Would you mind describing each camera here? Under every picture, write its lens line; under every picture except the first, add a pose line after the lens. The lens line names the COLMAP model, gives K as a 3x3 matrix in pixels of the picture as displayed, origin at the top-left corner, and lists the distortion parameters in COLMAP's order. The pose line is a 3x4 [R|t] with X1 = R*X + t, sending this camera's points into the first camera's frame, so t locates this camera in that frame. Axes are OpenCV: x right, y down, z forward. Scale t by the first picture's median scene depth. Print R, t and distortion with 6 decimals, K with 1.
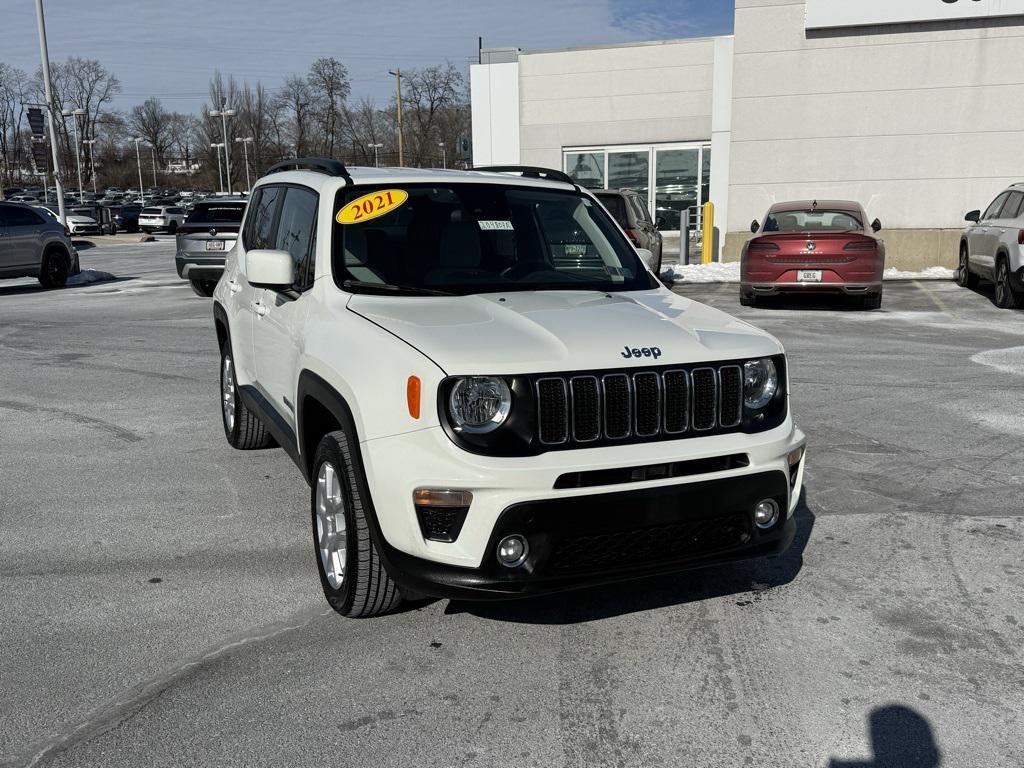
lens RADIAL K [[928.0, 0, 512.0], [0, 928.0, 384.0], [0, 0, 1]] dist [0.139975, -0.260615]
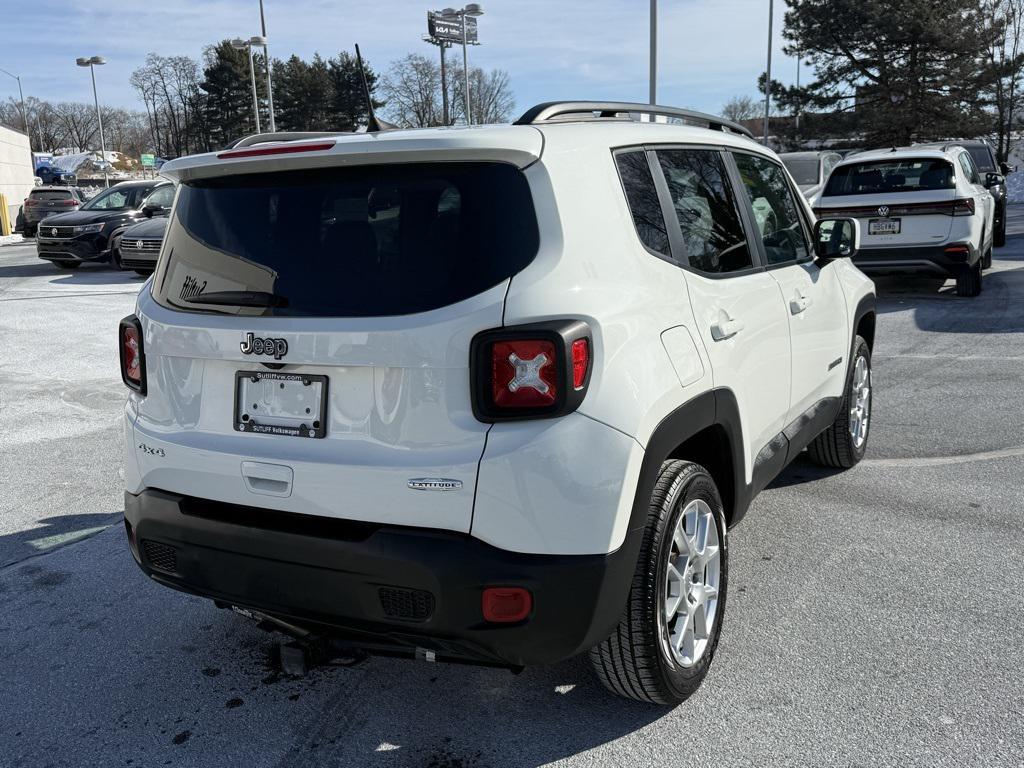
lens RADIAL K [[940.9, 0, 504.9], [0, 940.9, 388.6], [0, 0, 1]] dist [0.122038, -0.247504]
pose [[-0.583160, -0.143888, 0.799513, -0.864124], [0.193207, 0.931382, 0.308544, -0.347193], [-0.789047, 0.334402, -0.515344, 1.821525]]
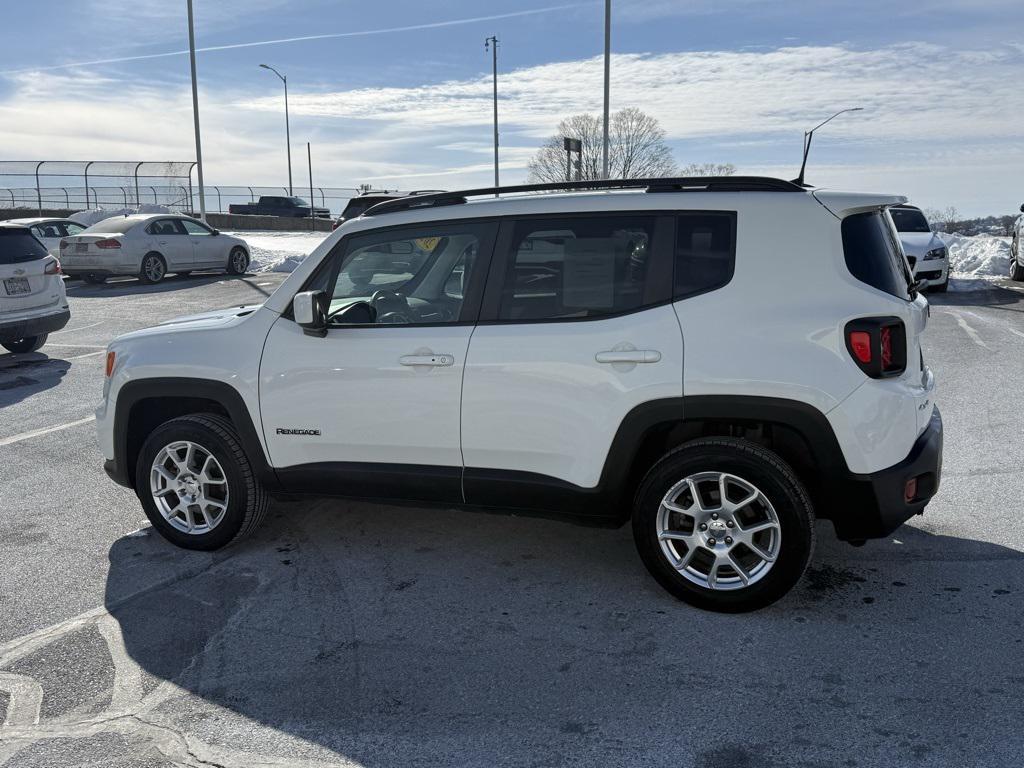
lens RADIAL K [[936.3, 0, 509.3], [0, 936.3, 391.8], [0, 0, 1]] dist [0.116035, -0.199807]
pose [[-0.729942, 0.130542, -0.670928, 0.692956], [-0.102473, 0.949598, 0.296249, -0.387404], [0.675784, 0.284997, -0.679774, 2.029122]]
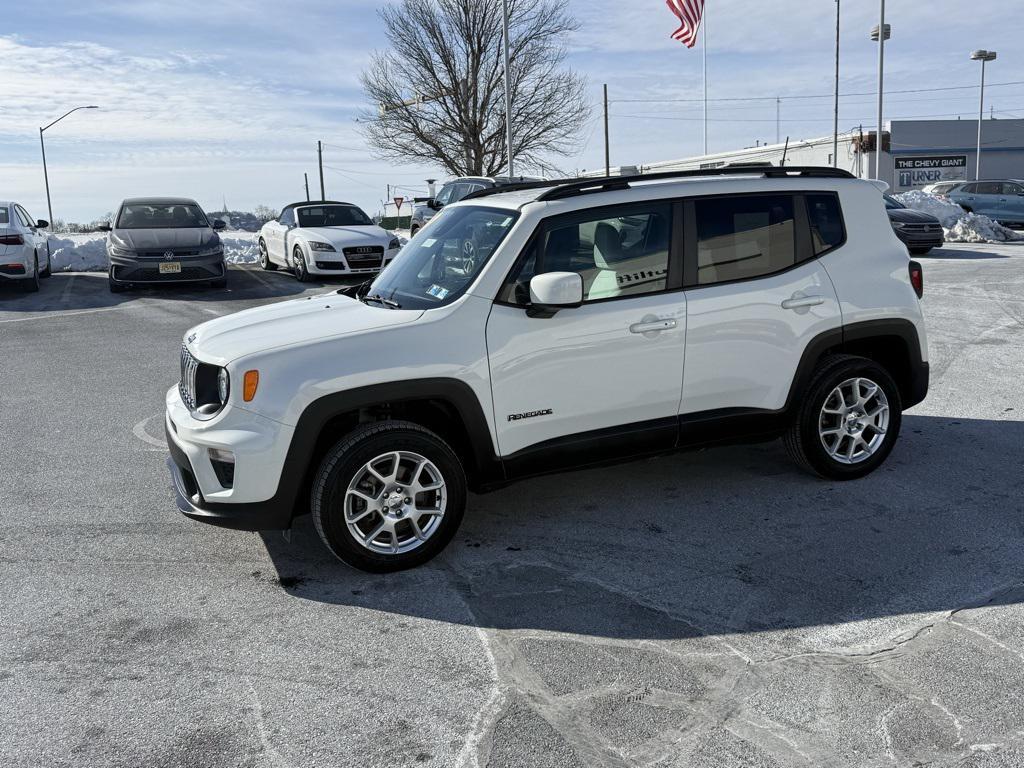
lens RADIAL K [[928.0, 0, 512.0], [0, 928.0, 384.0], [0, 0, 1]] dist [0.139975, -0.260615]
pose [[-0.027880, 0.188719, -0.981635, 1.193919], [-0.139937, 0.971610, 0.190766, -0.237903], [0.989768, 0.142685, -0.000679, 1.133836]]
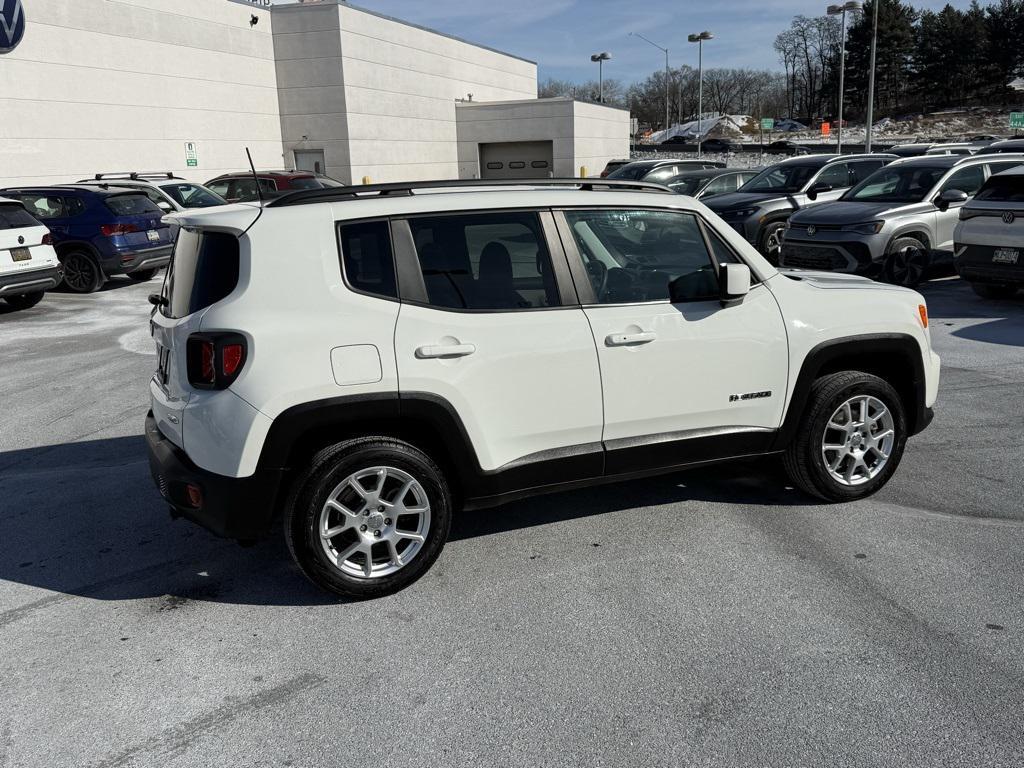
lens RADIAL K [[938.8, 0, 506.4], [0, 938.8, 378.6], [0, 0, 1]] dist [0.140483, -0.261987]
pose [[0.009134, -0.211992, 0.977229, -1.332831], [0.221510, 0.953419, 0.204757, -0.293861], [-0.975115, 0.214595, 0.055667, 1.200882]]
